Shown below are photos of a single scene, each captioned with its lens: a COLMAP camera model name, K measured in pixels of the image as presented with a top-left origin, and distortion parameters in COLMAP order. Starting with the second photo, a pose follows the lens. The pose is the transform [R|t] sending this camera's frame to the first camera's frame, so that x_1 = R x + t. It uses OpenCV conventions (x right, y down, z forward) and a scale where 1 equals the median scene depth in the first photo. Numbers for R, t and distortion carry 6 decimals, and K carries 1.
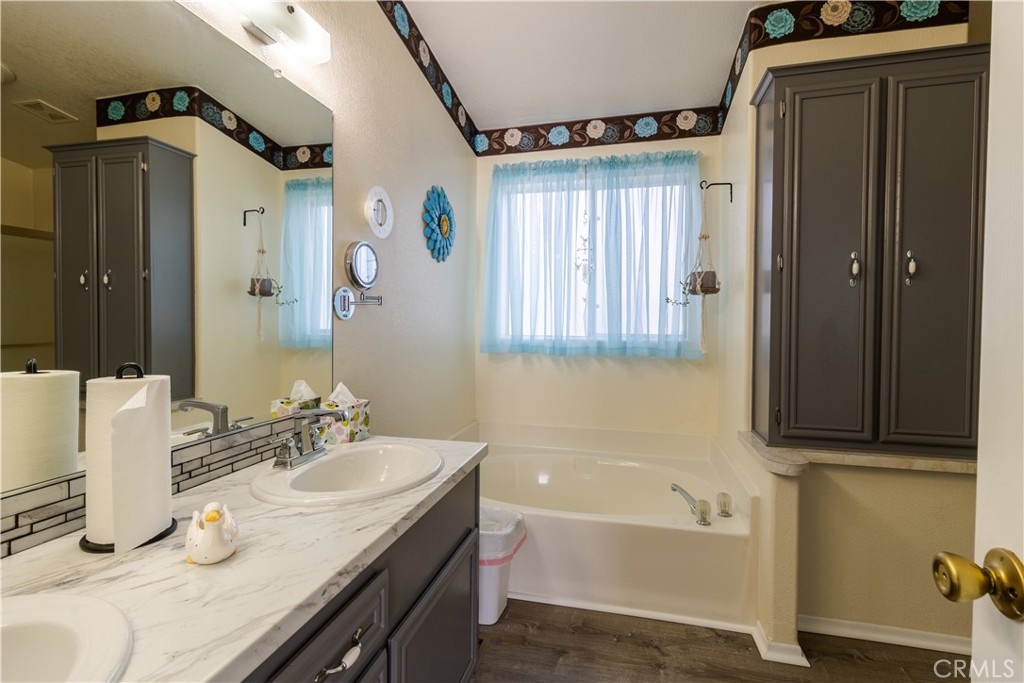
lens RADIAL K [[472.6, 0, 511.9], [0, 472.6, 336.2], [0, 0, 1]] dist [0.000445, -0.000095]
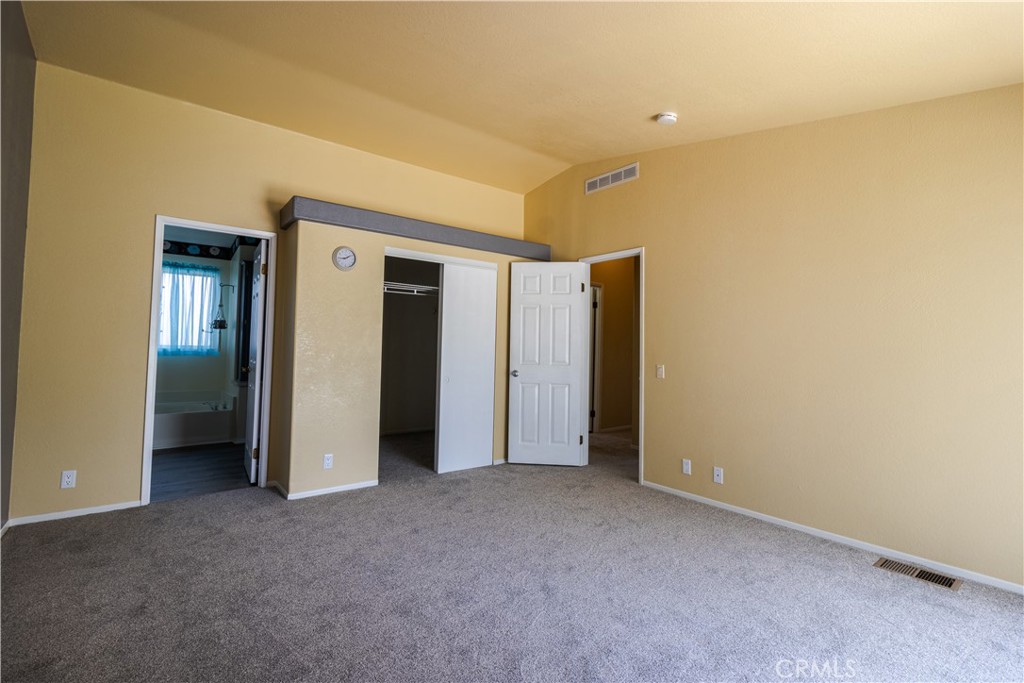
lens RADIAL K [[471.9, 0, 512.0], [0, 471.9, 341.5], [0, 0, 1]] dist [-0.000265, 0.000630]
pose [[0.622192, 0.033610, 0.782143, -0.504359], [-0.000472, 0.999094, -0.042558, 0.070189], [-0.782864, 0.026110, 0.621644, -1.530980]]
